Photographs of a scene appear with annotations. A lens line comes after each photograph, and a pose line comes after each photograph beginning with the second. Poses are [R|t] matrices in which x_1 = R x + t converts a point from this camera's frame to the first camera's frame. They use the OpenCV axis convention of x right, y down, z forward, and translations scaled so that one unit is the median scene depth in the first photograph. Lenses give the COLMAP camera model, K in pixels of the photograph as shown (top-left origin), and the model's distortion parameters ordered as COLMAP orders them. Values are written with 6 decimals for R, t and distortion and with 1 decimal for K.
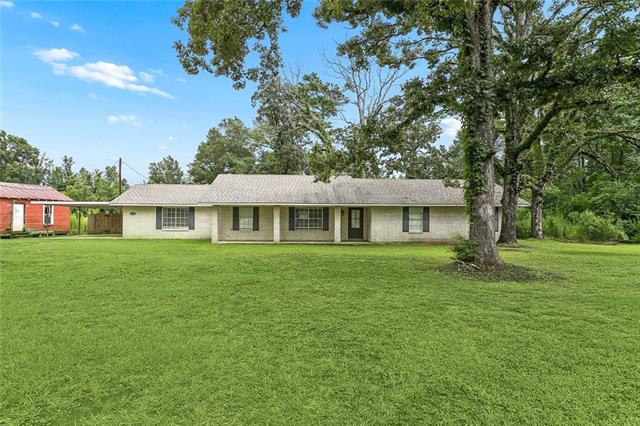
lens RADIAL K [[386.8, 0, 319.9], [0, 386.8, 213.4], [0, 0, 1]] dist [0.002014, 0.000308]
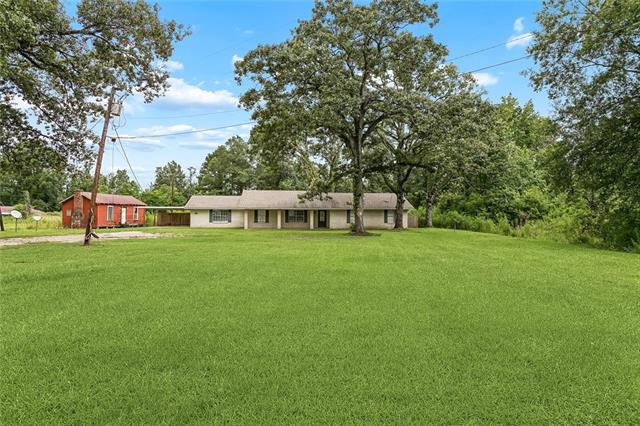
lens RADIAL K [[386.8, 0, 320.3], [0, 386.8, 212.5], [0, 0, 1]] dist [0.002014, 0.000308]
pose [[0.999301, -0.002262, 0.037316, 0.015042], [0.001990, 0.999971, 0.007343, -0.015726], [-0.037332, -0.007263, 0.999277, -0.779516]]
